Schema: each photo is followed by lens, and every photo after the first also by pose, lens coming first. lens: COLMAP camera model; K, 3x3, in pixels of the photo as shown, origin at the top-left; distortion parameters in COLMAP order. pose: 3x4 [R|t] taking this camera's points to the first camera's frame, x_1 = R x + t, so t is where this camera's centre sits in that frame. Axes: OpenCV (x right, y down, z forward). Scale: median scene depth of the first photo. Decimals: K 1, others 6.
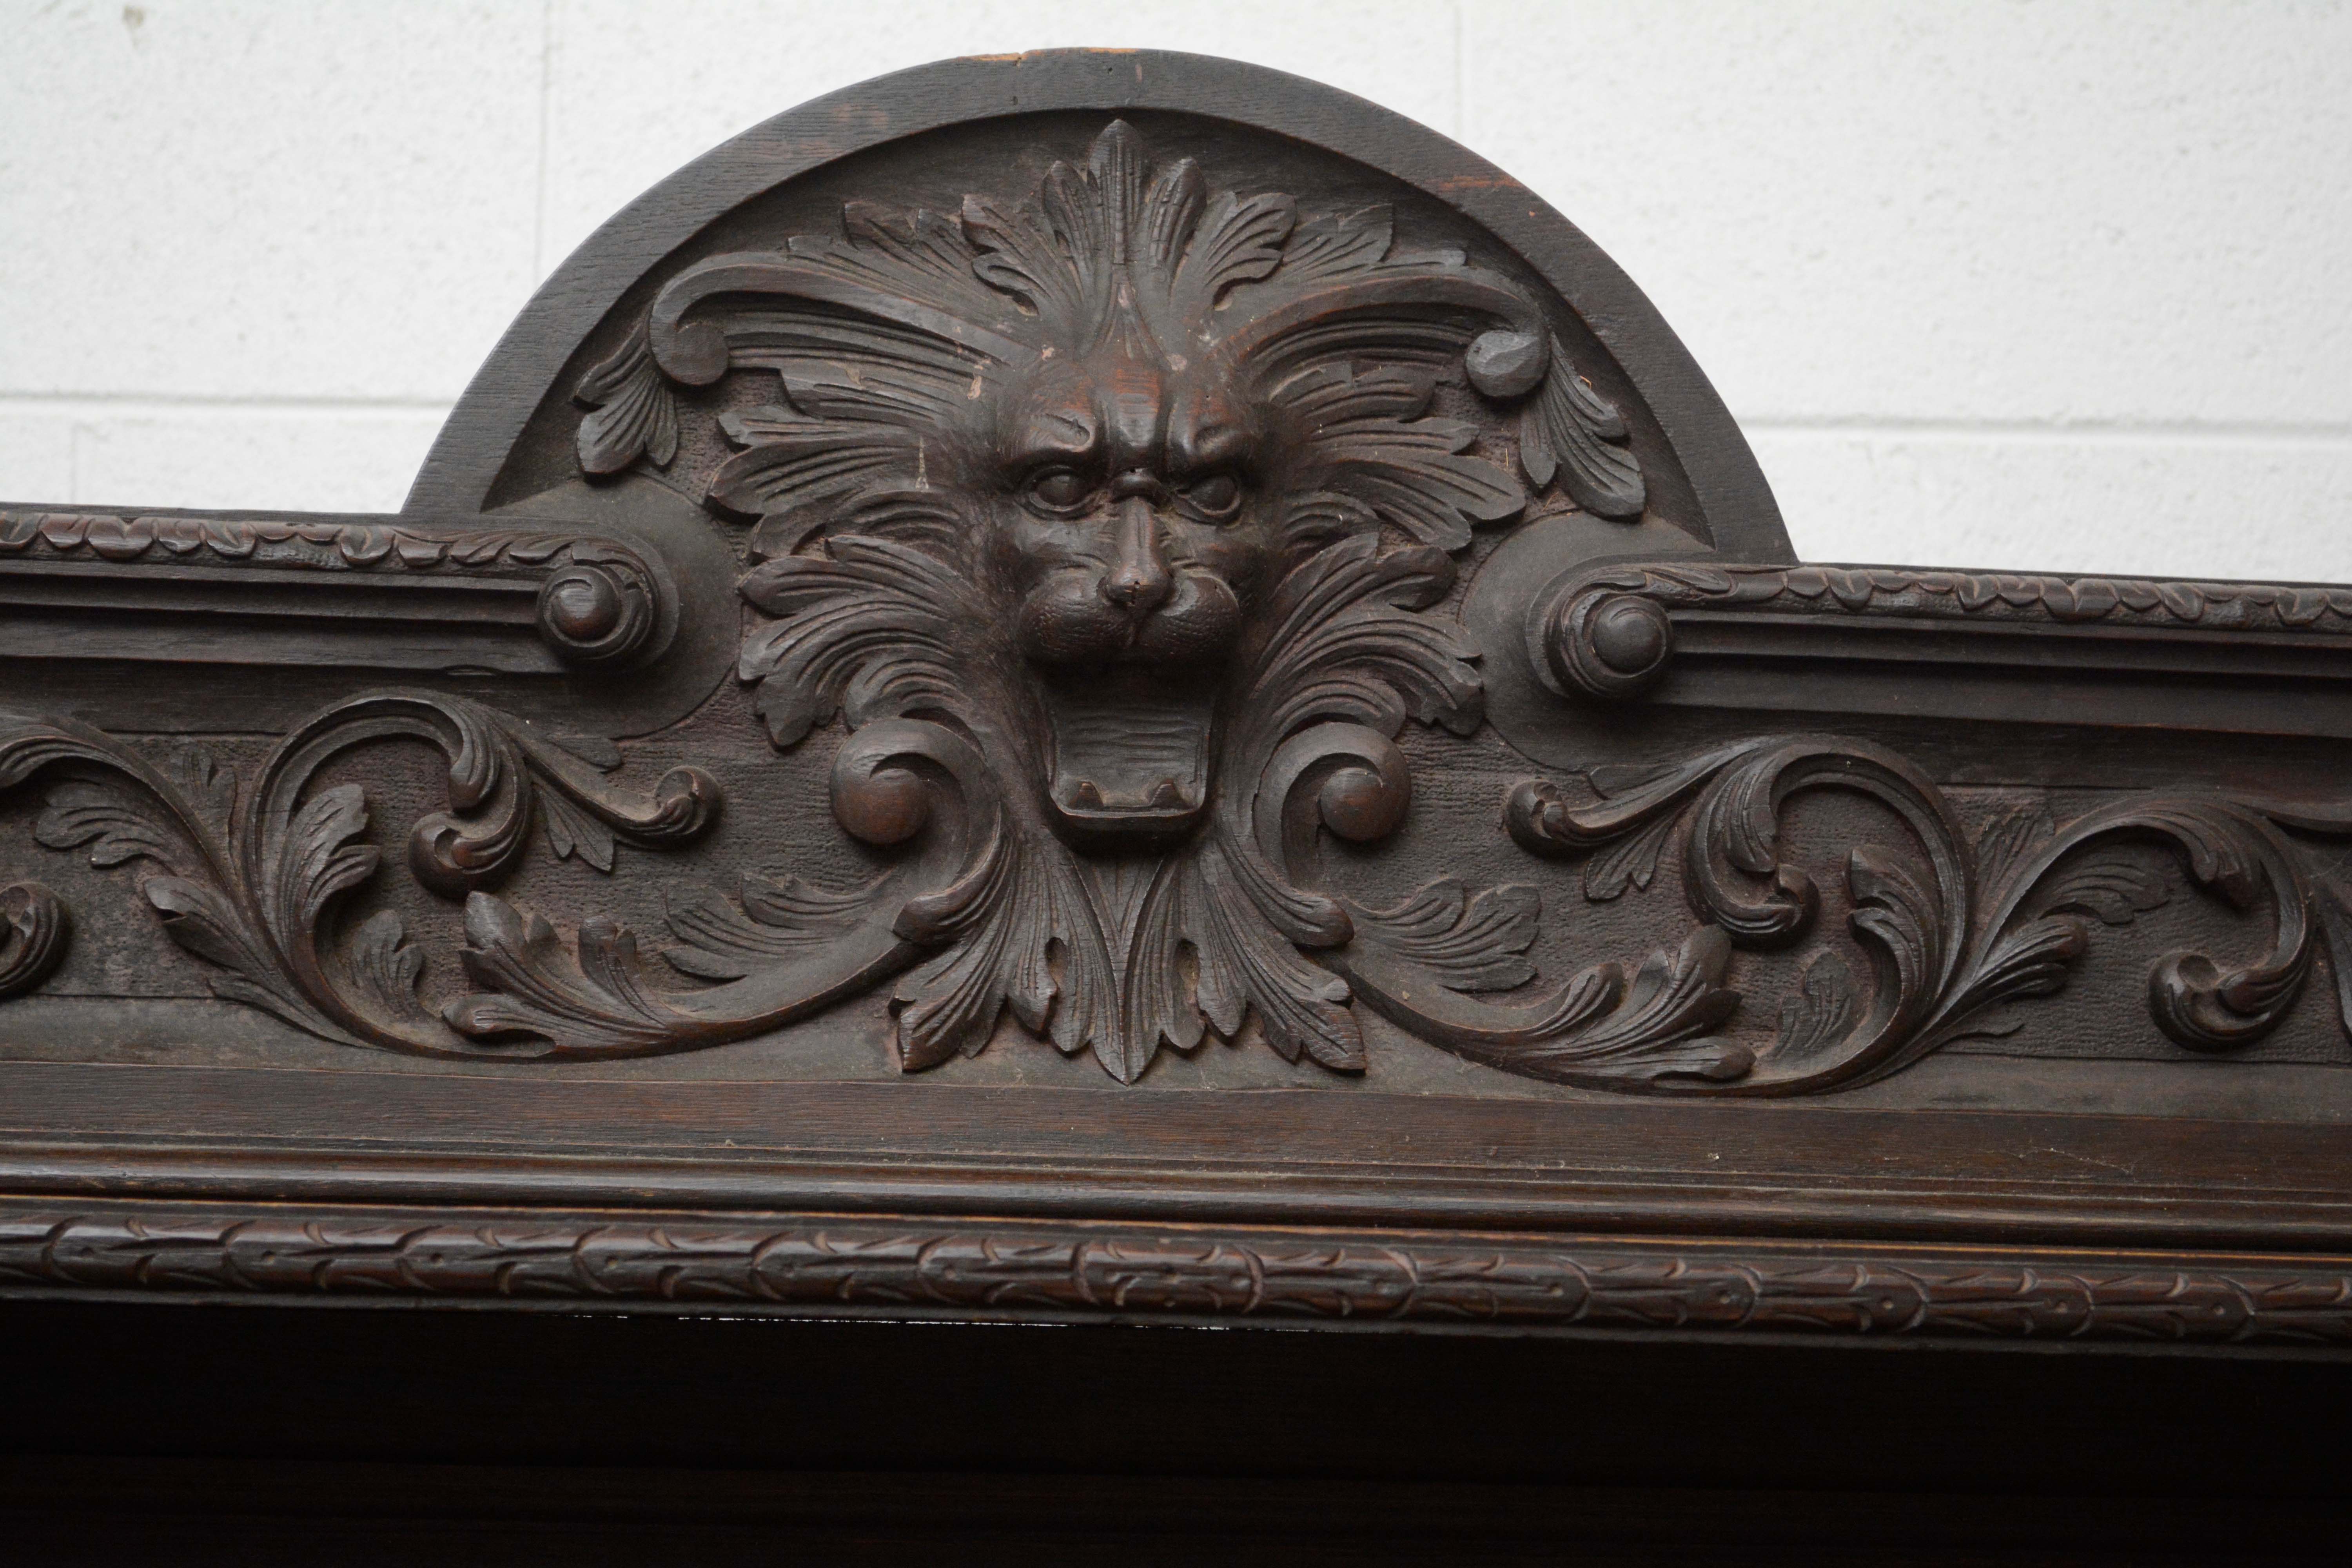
lens RADIAL K [[5002.4, 0, 1167.9], [0, 5002.4, 779.6], [0, 0, 1]] dist [0.063165, 0.000000]
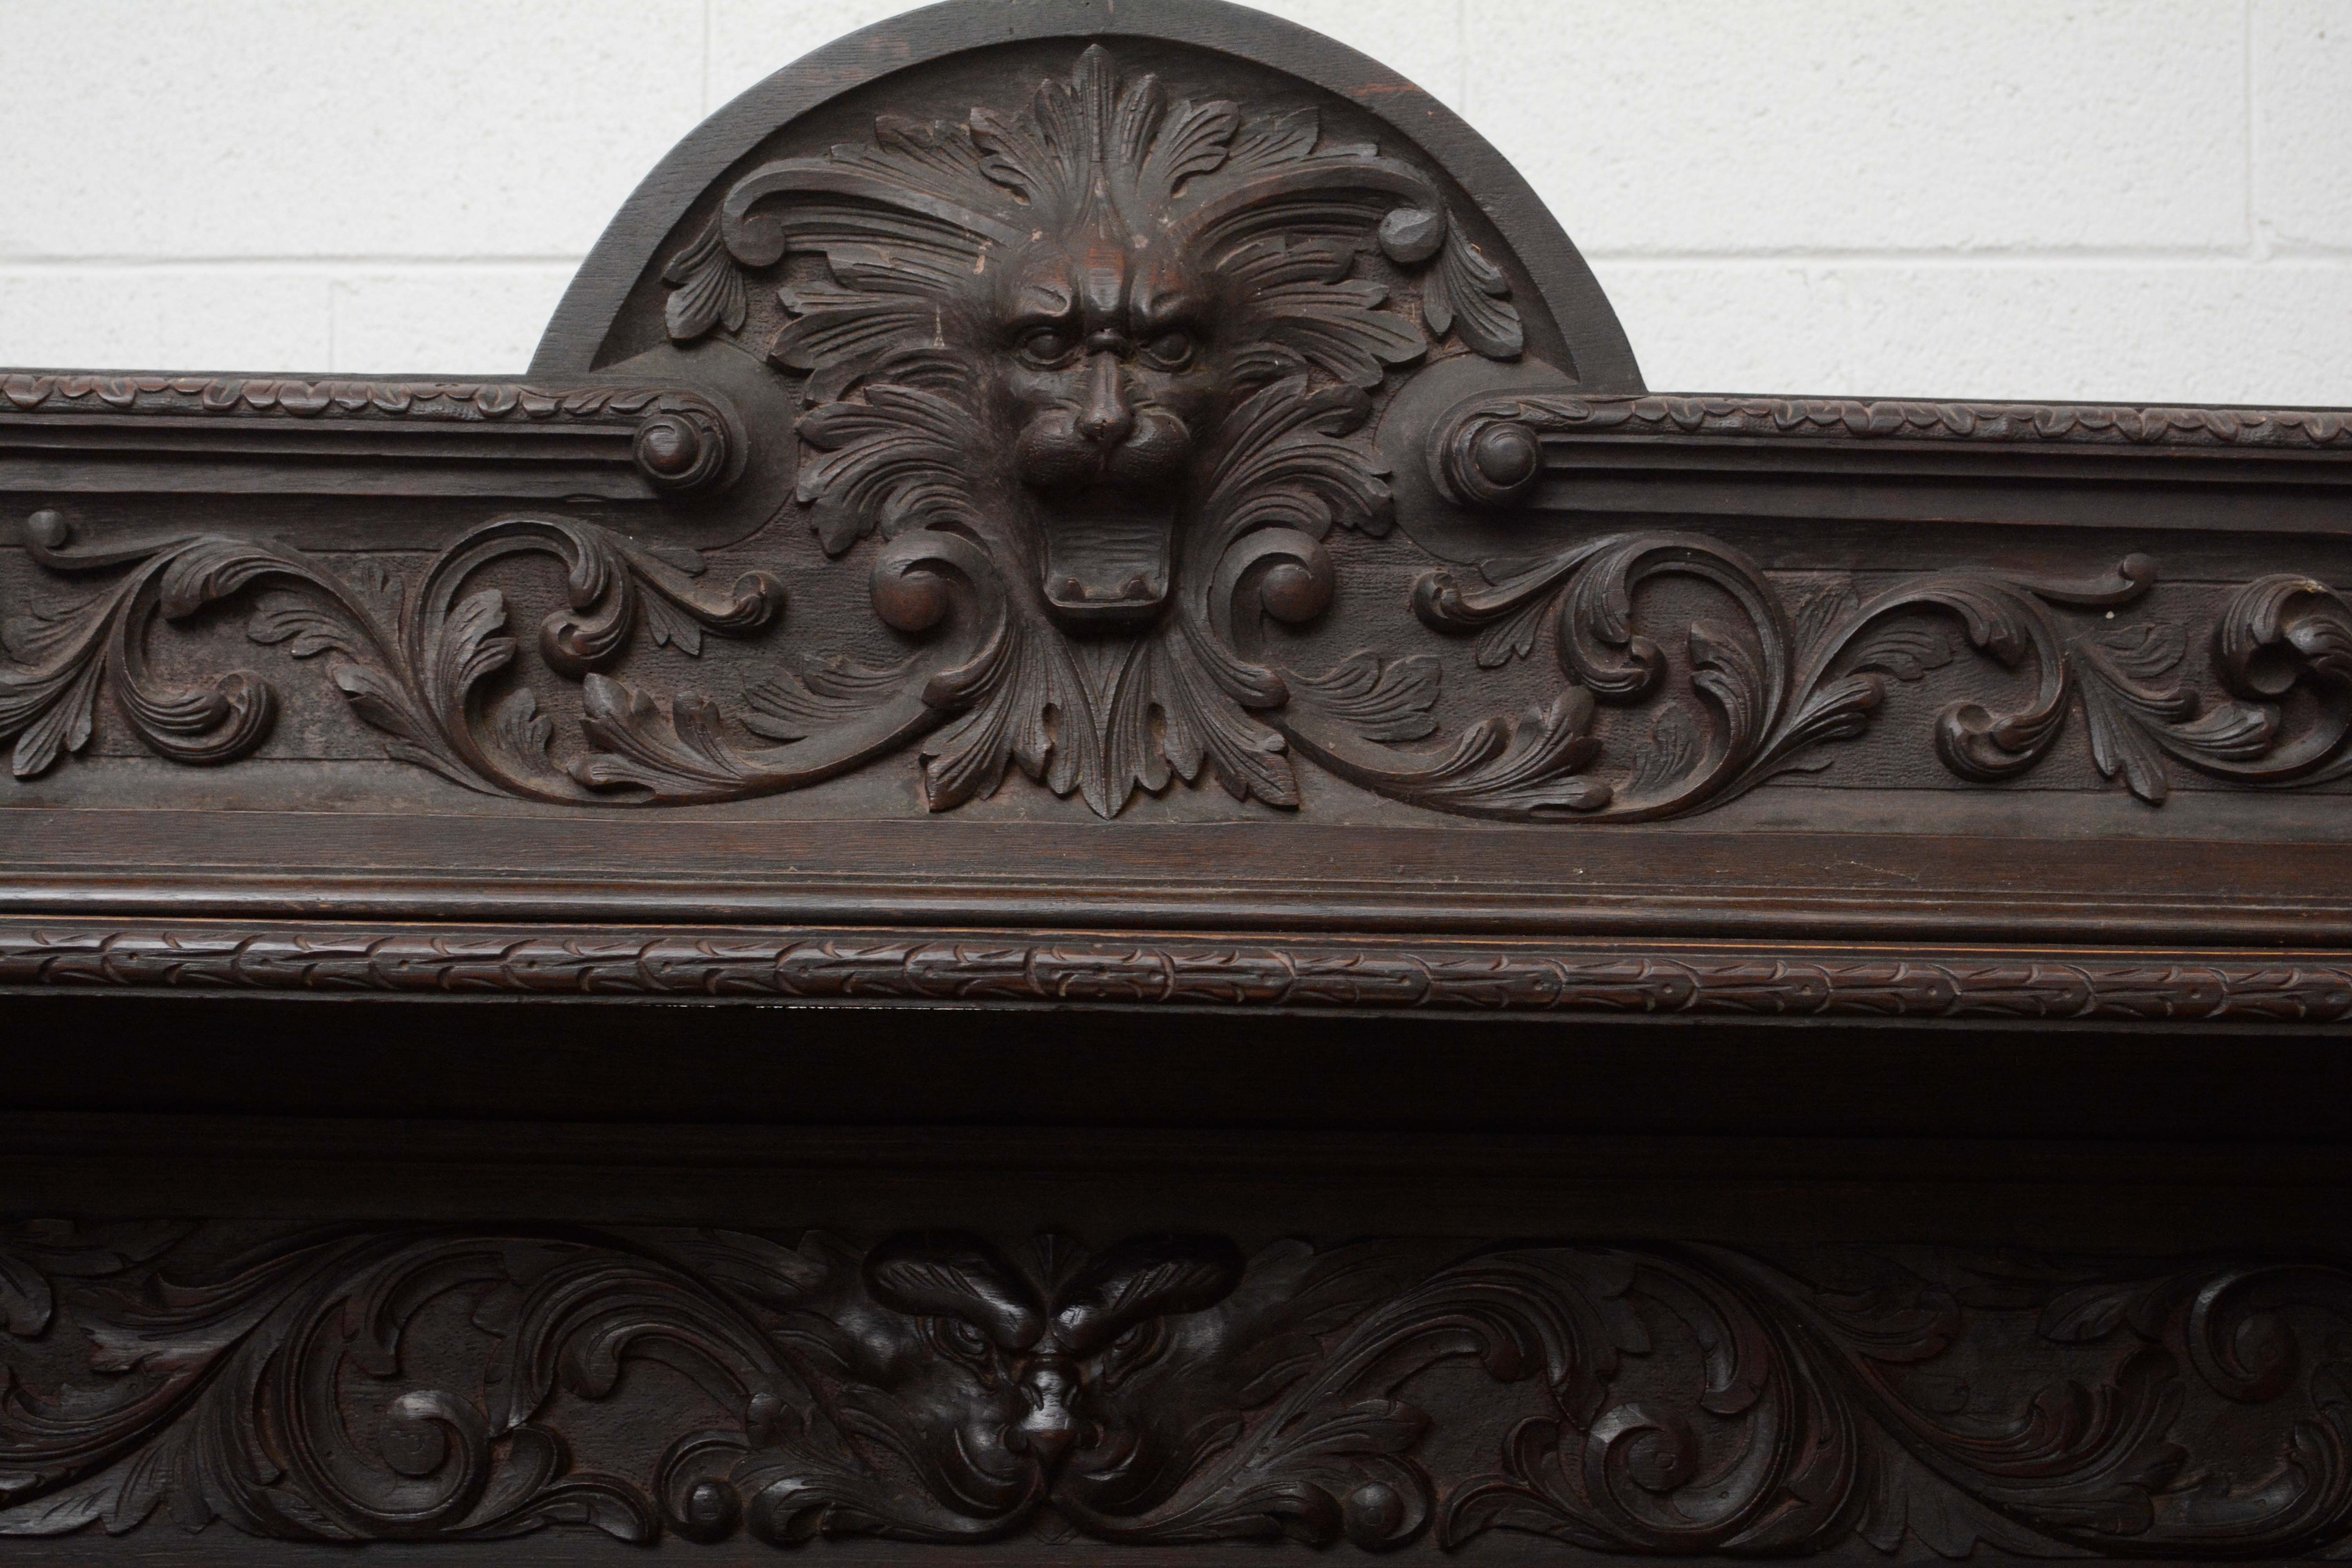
lens RADIAL K [[4401.5, 0, 1170.3], [0, 4401.5, 779.0], [0, 0, 1]] dist [0.036003, 0.000000]
pose [[0.998150, -0.011729, -0.059656, 0.073218], [0.015219, 0.998178, 0.058379, -0.013590], [0.058863, -0.059179, 0.996510, -0.101061]]
